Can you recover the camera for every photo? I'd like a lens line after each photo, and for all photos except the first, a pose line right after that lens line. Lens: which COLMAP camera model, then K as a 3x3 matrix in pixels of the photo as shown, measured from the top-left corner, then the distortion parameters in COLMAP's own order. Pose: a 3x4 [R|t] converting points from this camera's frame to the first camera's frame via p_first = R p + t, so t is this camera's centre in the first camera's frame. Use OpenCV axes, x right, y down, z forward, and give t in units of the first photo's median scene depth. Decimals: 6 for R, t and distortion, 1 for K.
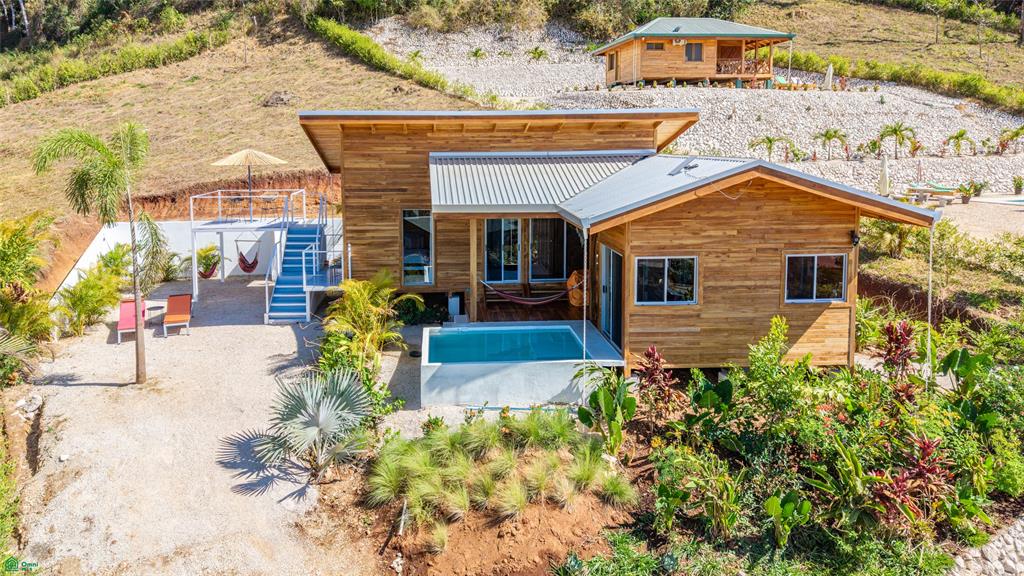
lens RADIAL K [[727.5, 0, 512.1], [0, 727.5, 257.5], [0, 0, 1]] dist [0.063371, -0.099937]
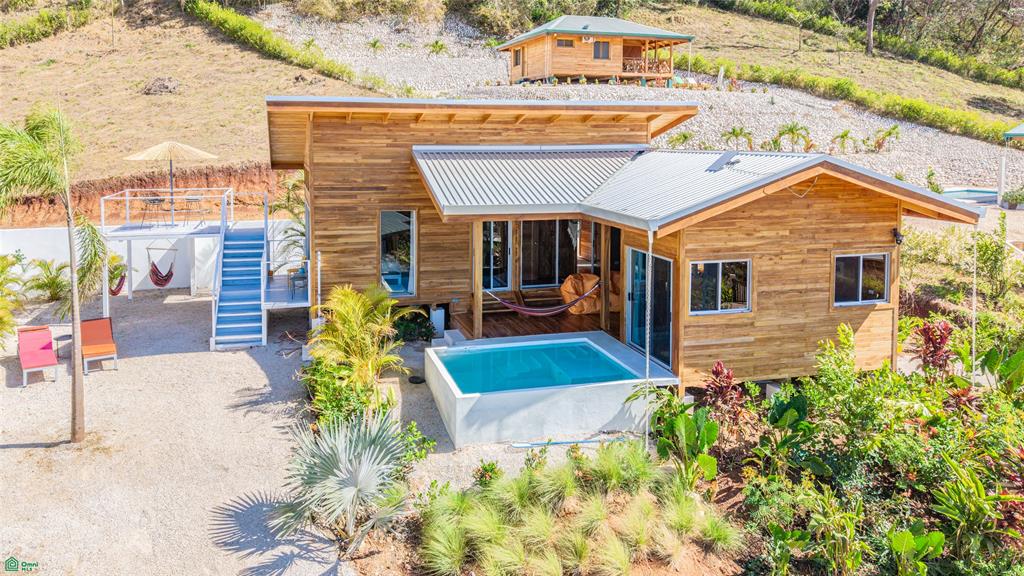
lens RADIAL K [[720.8, 0, 509.6], [0, 720.8, 225.0], [0, 0, 1]] dist [0.035671, -0.041665]
pose [[0.980386, -0.015294, 0.196495, -0.170823], [0.022789, 0.999094, -0.035939, -0.014575], [-0.195767, 0.039712, 0.979846, 0.128215]]
